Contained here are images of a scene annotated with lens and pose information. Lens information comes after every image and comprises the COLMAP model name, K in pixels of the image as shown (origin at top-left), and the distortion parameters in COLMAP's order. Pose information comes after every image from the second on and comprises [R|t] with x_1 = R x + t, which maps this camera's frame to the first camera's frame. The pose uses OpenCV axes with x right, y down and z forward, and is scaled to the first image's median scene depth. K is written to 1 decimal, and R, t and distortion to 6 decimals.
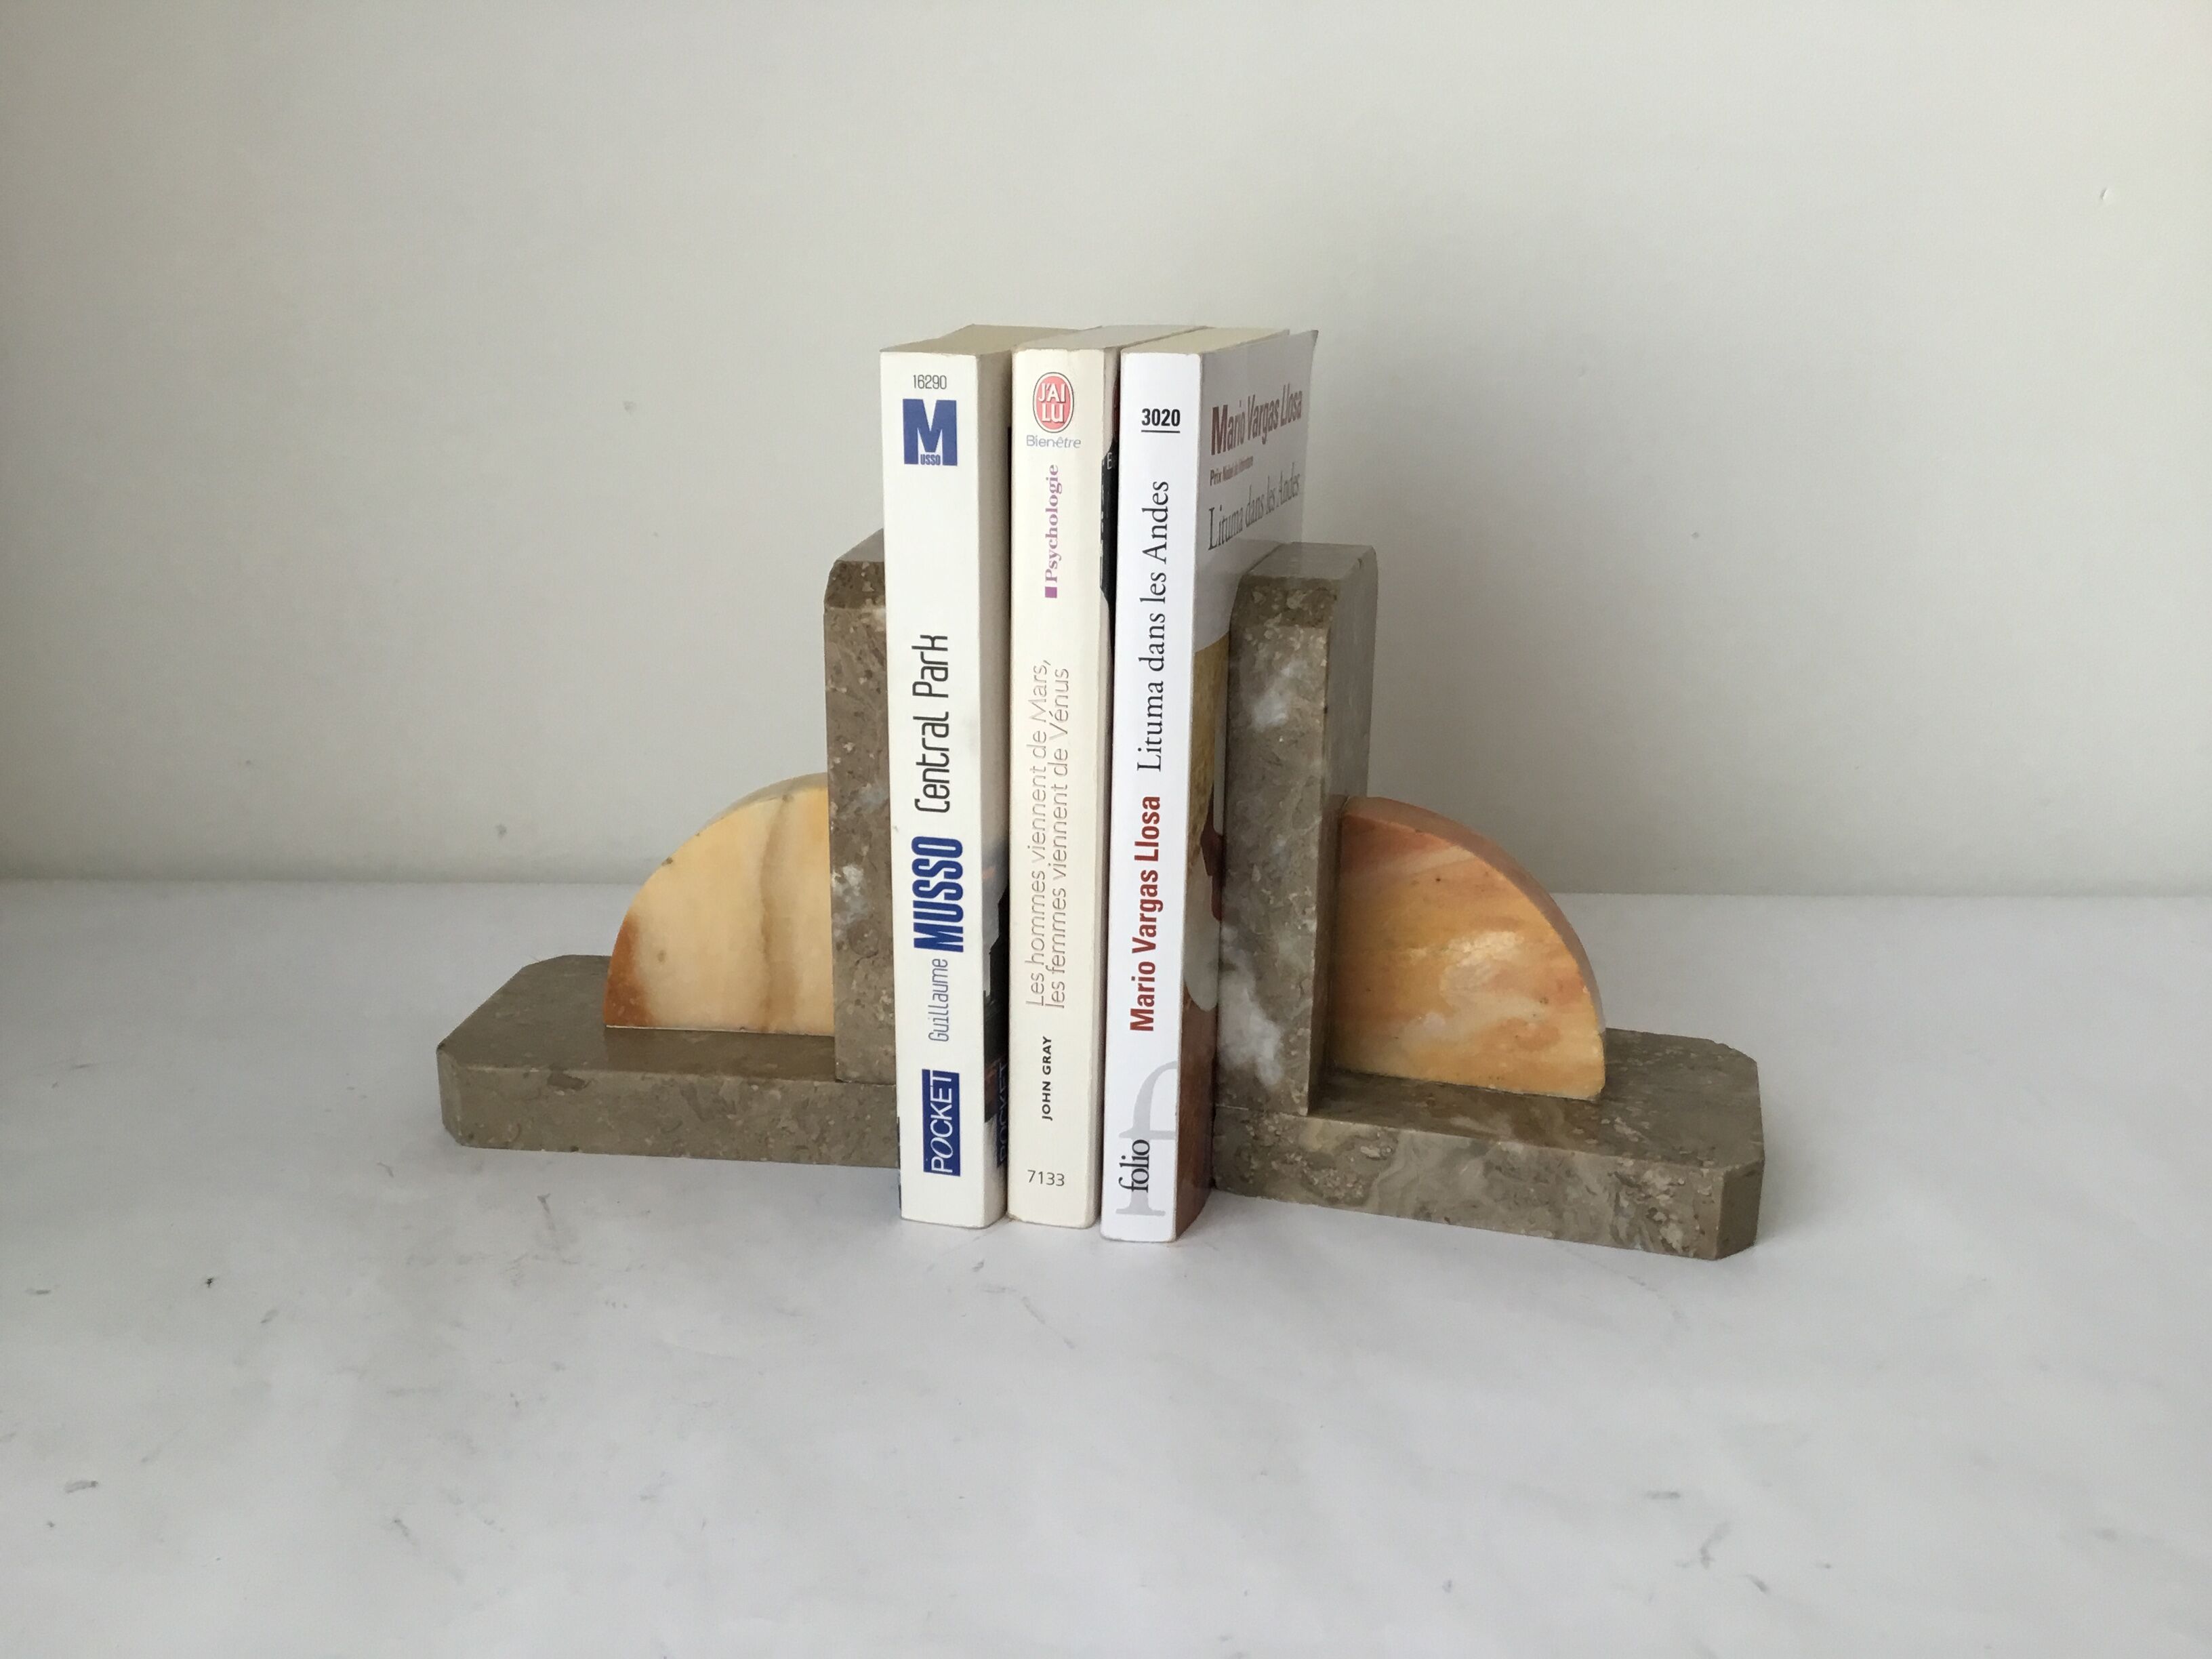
lens RADIAL K [[2022.6, 0, 1106.0], [0, 2022.6, 829.5], [0, 0, 1]] dist [0.125699, -0.322182]
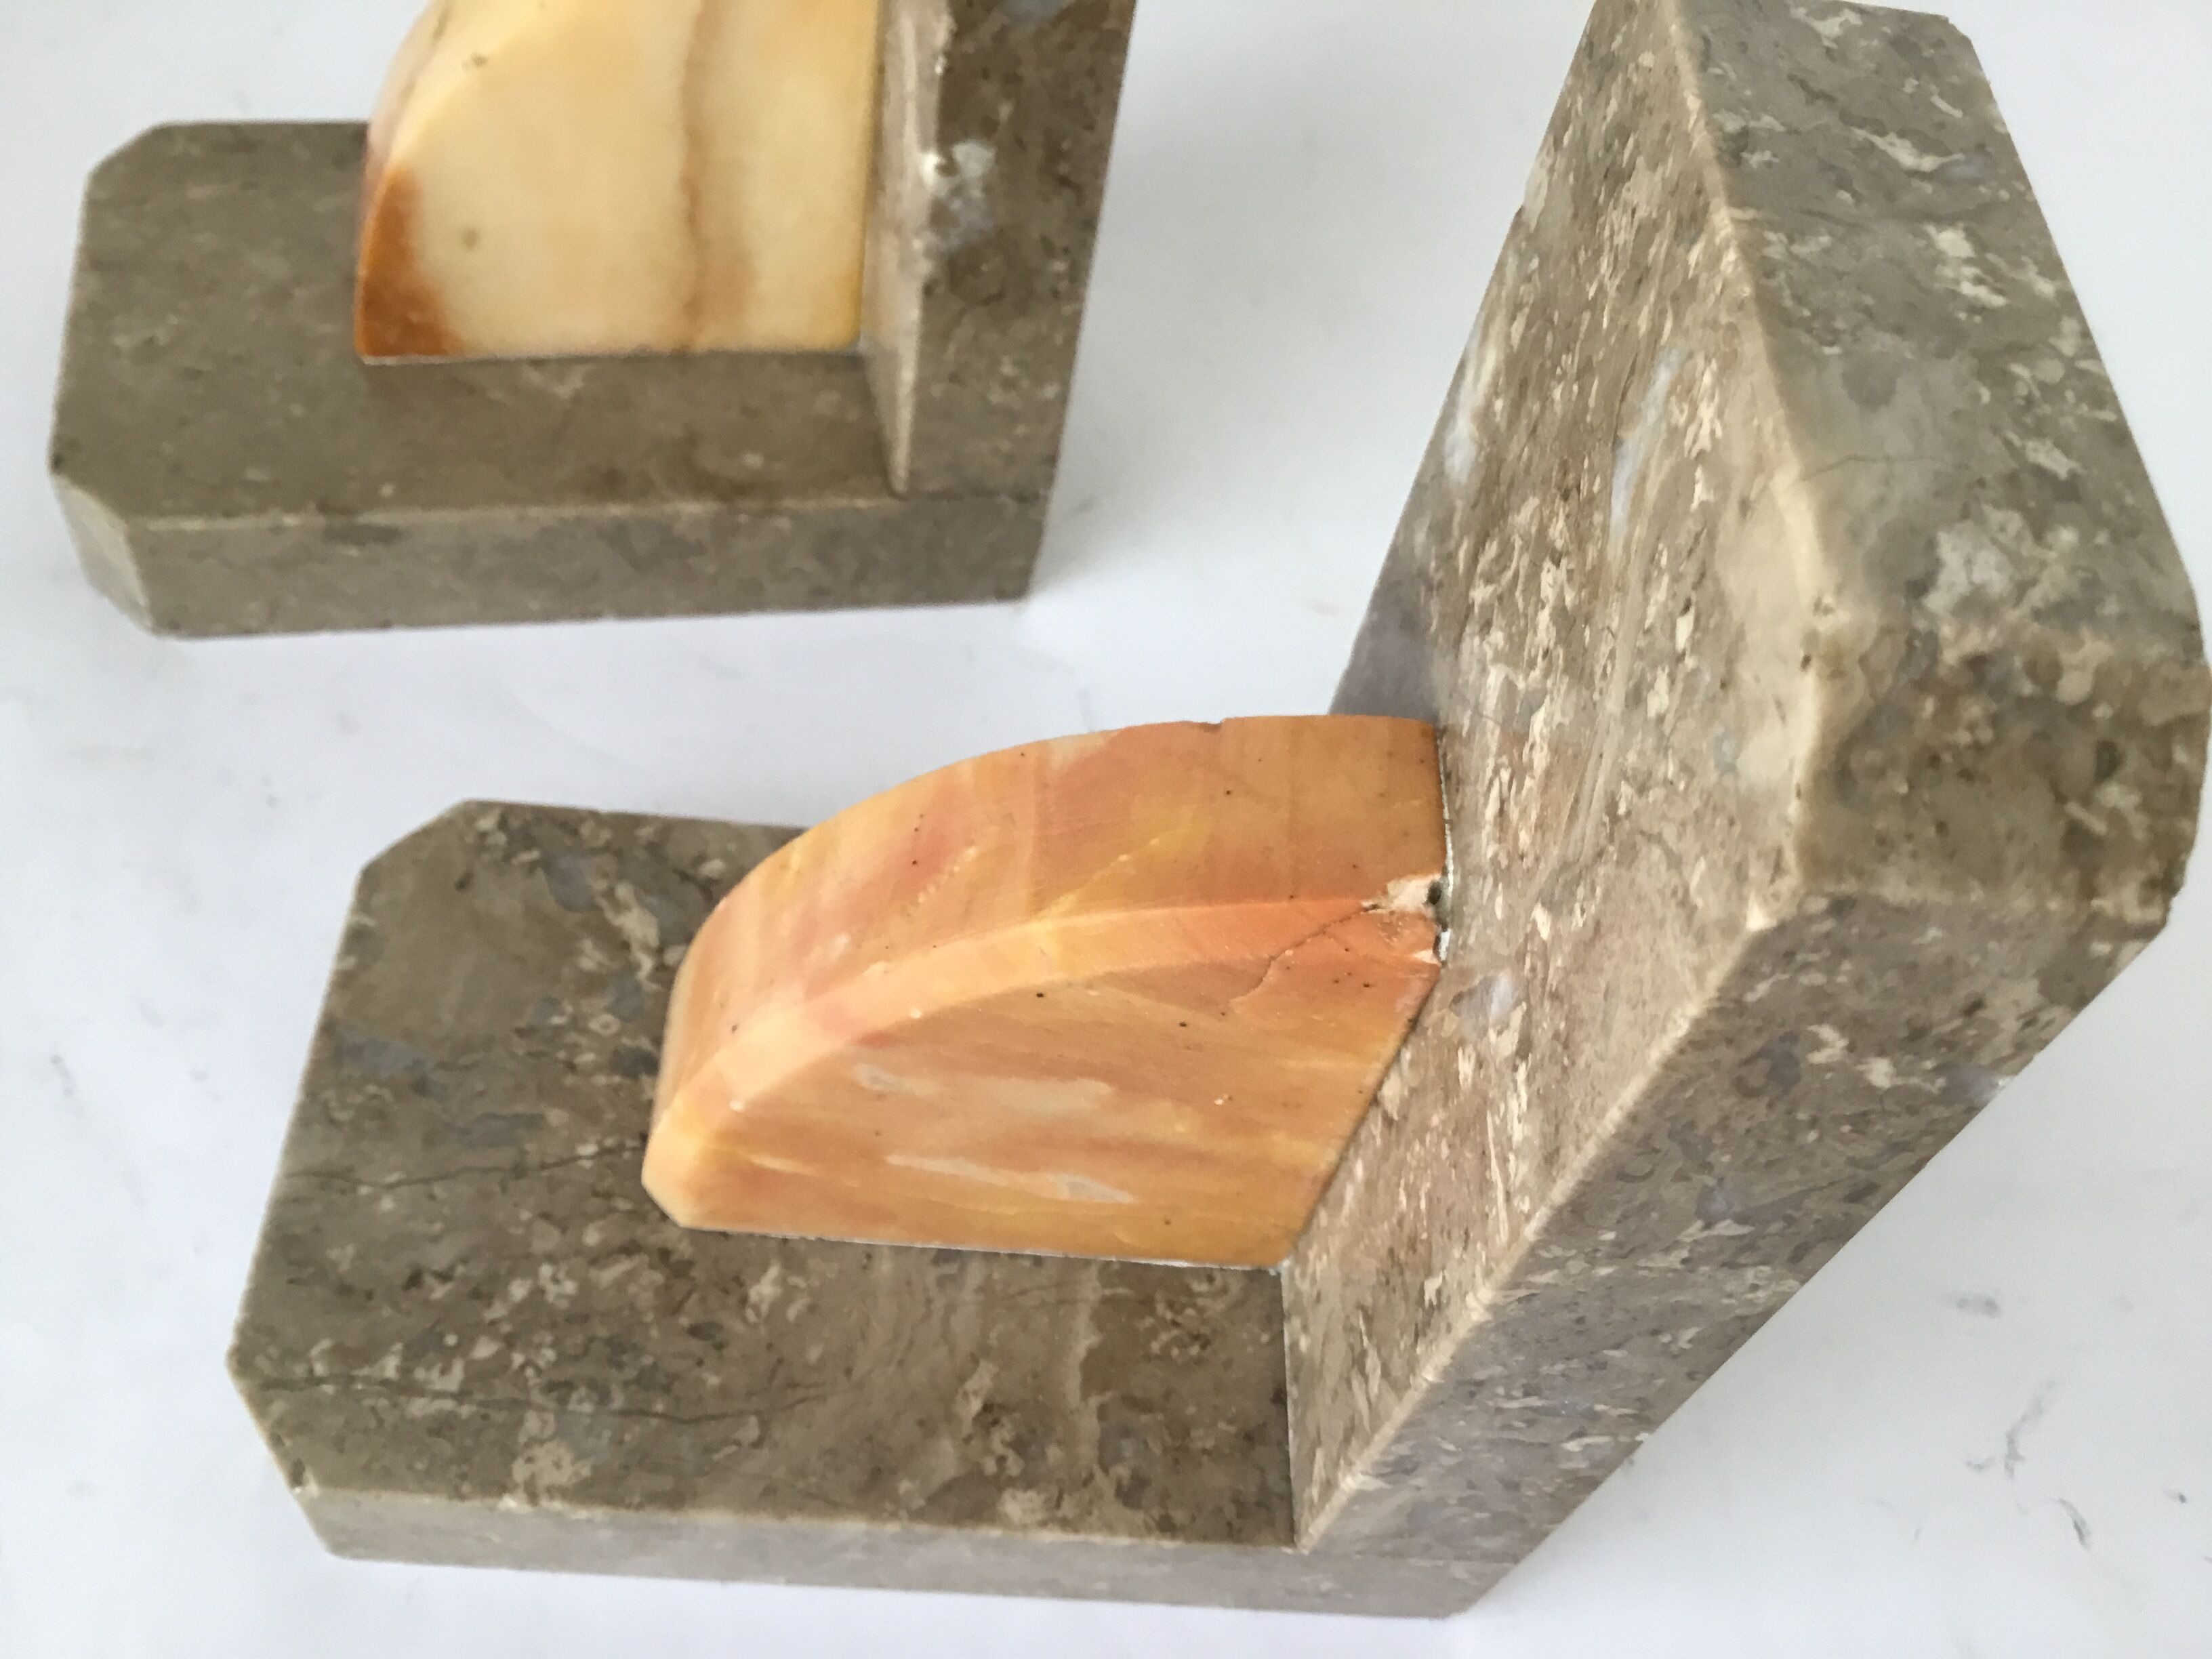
lens RADIAL K [[2077.5, 0, 1106.0], [0, 2077.5, 829.5], [0, 0, 1]] dist [0.126028, -0.360499]
pose [[0.948758, -0.158833, 0.273187, -0.244731], [-0.047095, 0.783779, 0.619252, -0.154310], [-0.312476, -0.600385, 0.736136, 0.512225]]
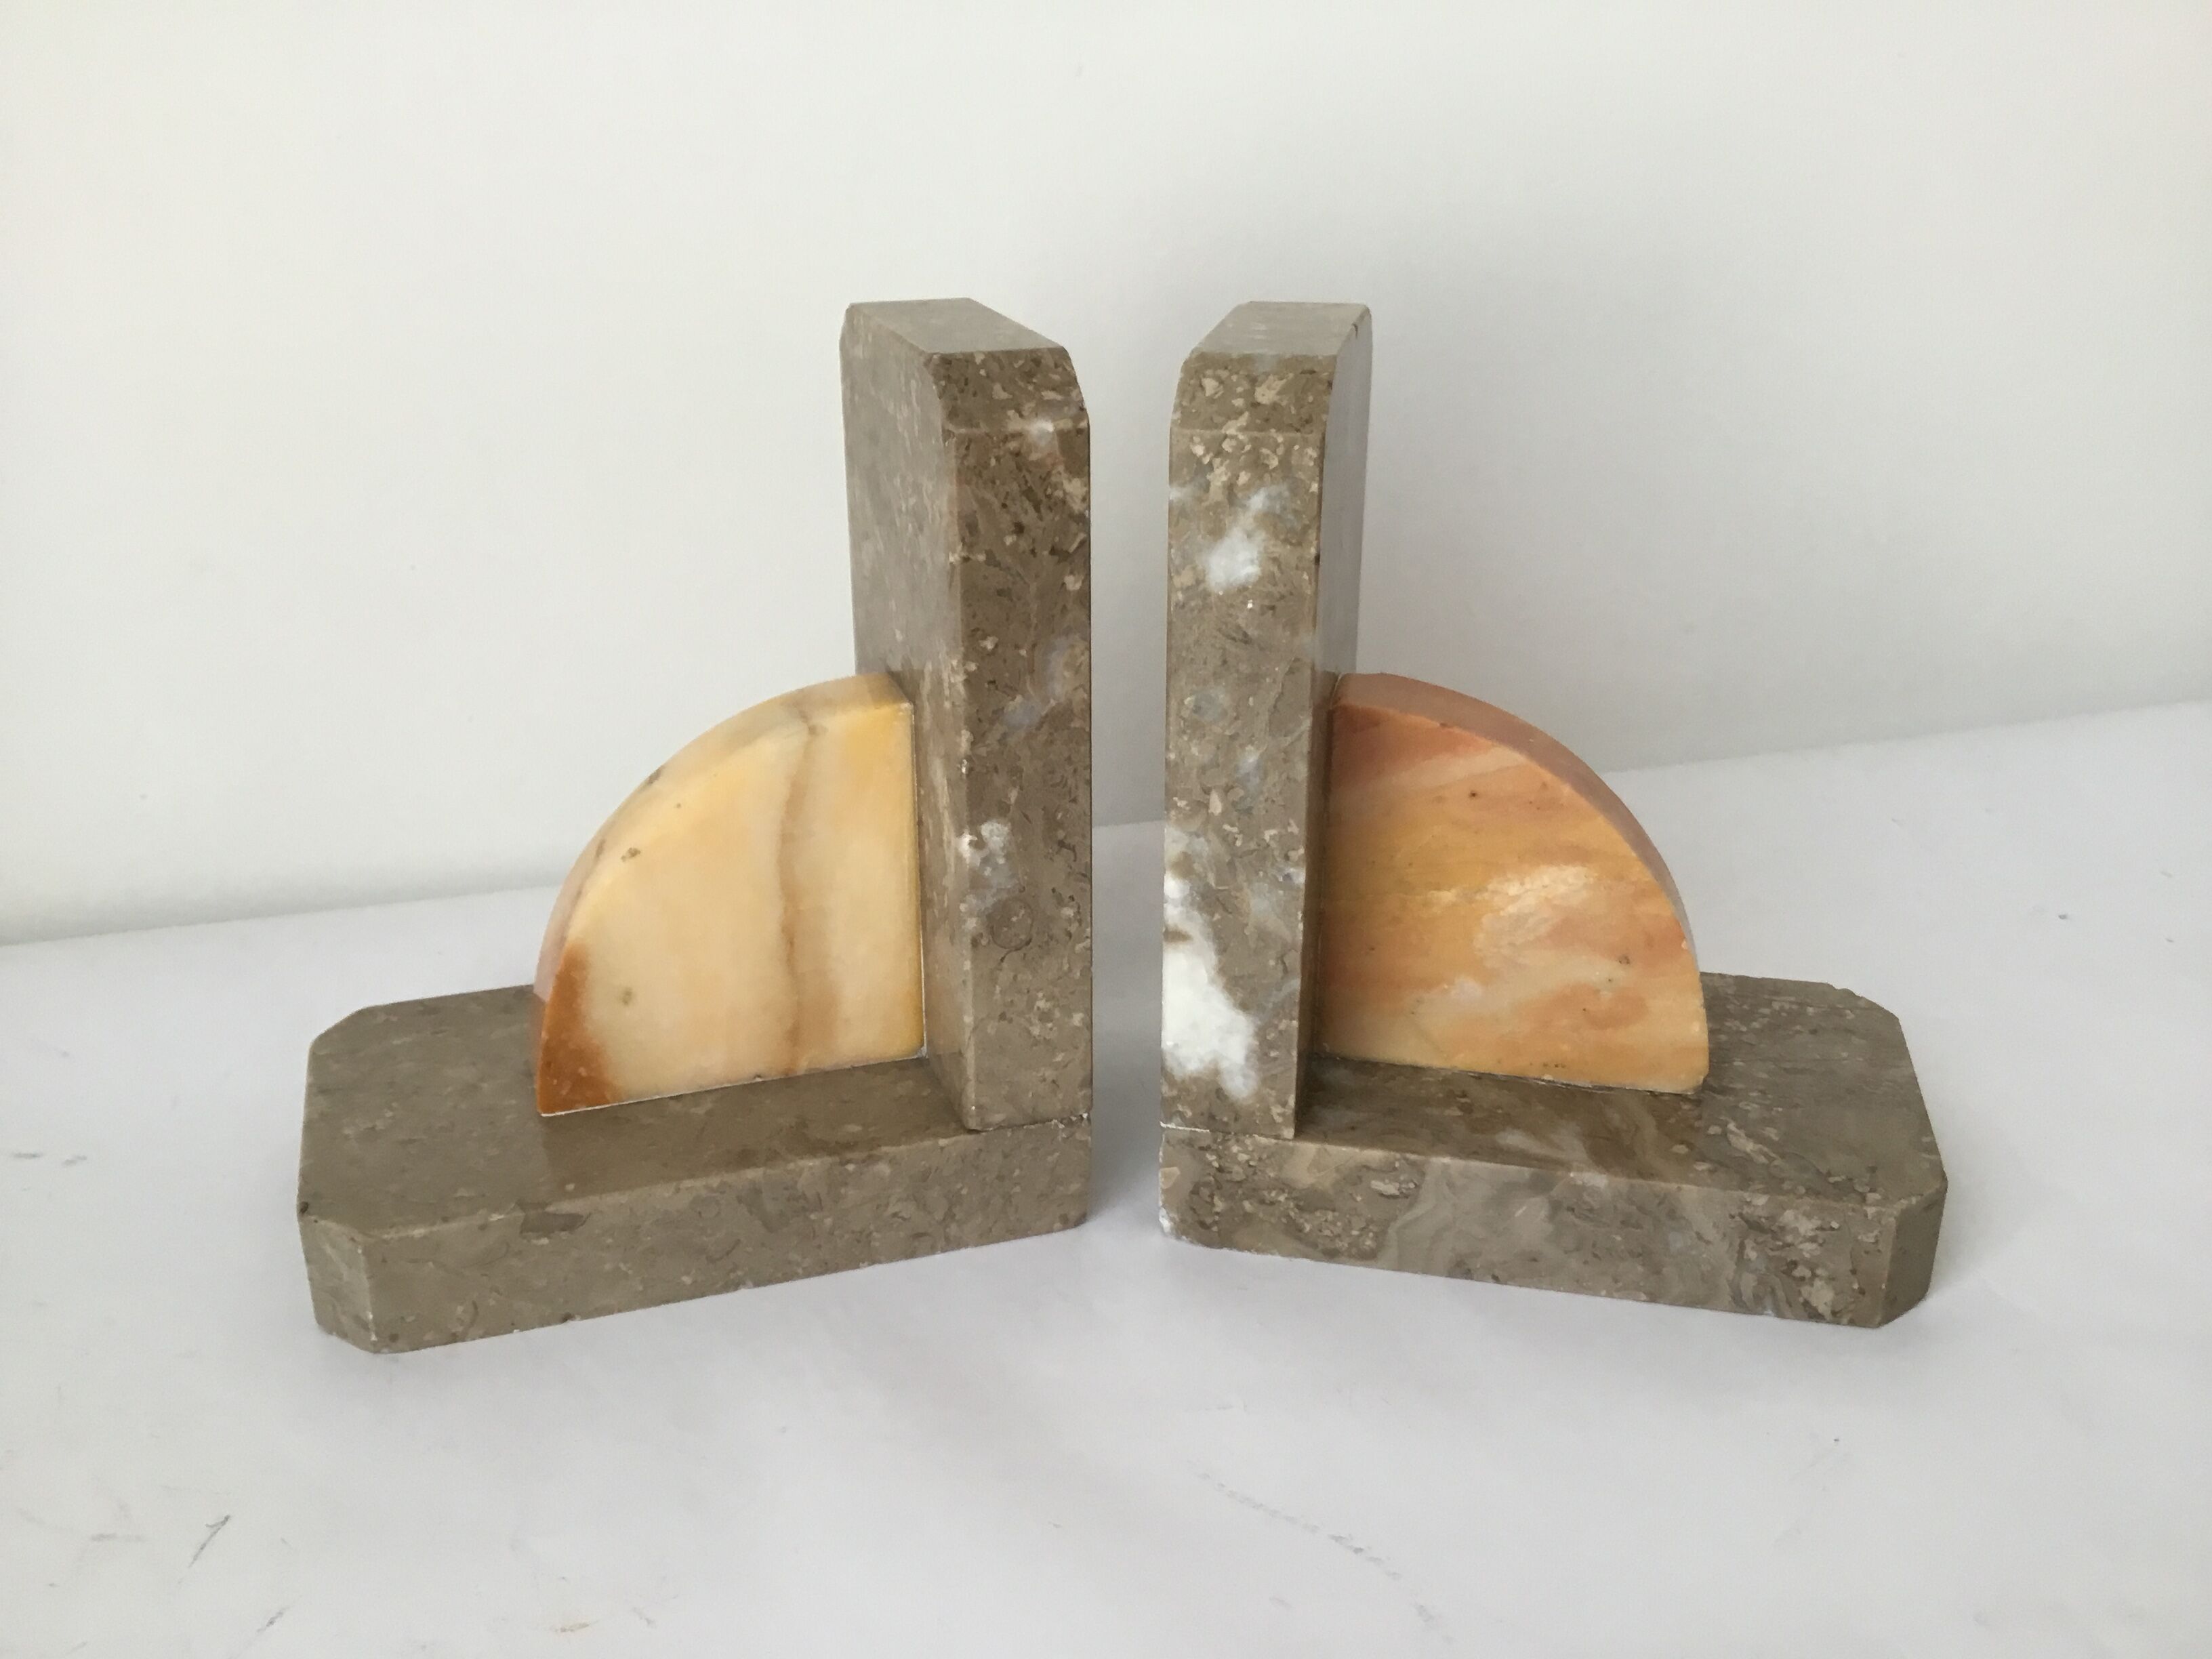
lens RADIAL K [[2022.6, 0, 1106.0], [0, 2022.6, 829.5], [0, 0, 1]] dist [0.125699, -0.322182]
pose [[0.916727, -0.162394, 0.365021, -0.320571], [0.122705, 0.983947, 0.129582, -0.058356], [-0.380205, -0.074001, 0.921937, 0.359386]]
